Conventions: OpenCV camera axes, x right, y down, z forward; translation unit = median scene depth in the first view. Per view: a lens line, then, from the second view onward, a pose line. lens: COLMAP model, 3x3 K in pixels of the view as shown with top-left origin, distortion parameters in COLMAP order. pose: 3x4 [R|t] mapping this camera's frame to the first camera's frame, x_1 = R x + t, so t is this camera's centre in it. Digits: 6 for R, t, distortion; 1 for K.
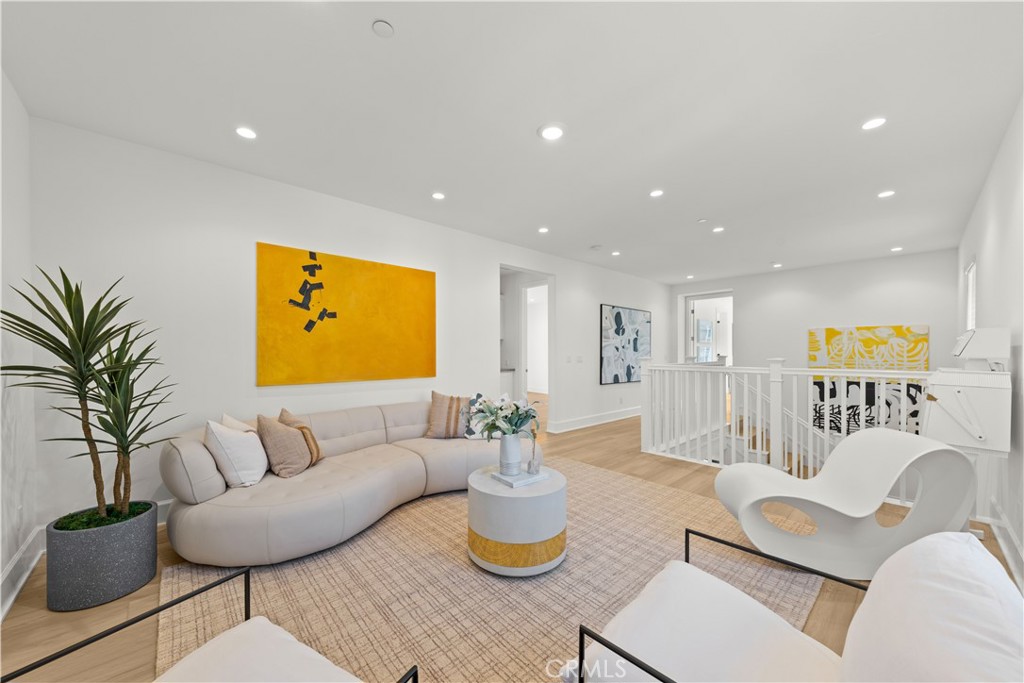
lens RADIAL K [[375.7, 0, 508.4], [0, 375.7, 349.6], [0, 0, 1]] dist [0.001178, -0.000391]
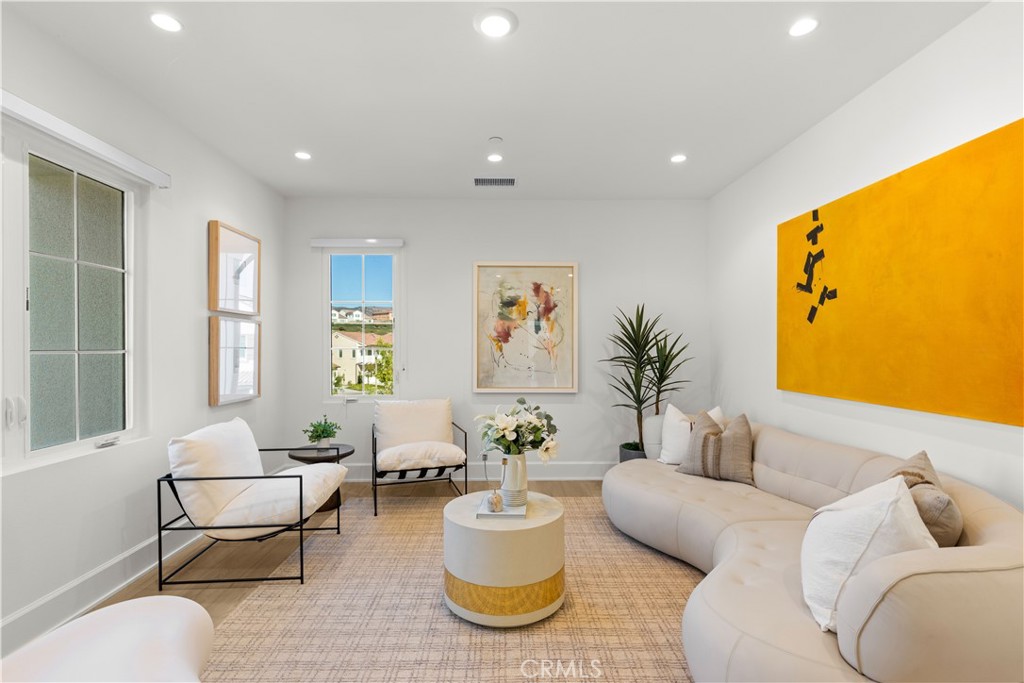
lens RADIAL K [[493.0, 0, 512.0], [0, 493.0, 343.2], [0, 0, 1]] dist [0.002869, 0.000191]
pose [[-0.671075, 0.002336, -0.741386, 0.563594], [0.010895, 0.999918, -0.006711, -0.007657], [0.741309, -0.012581, -0.671045, 1.213111]]
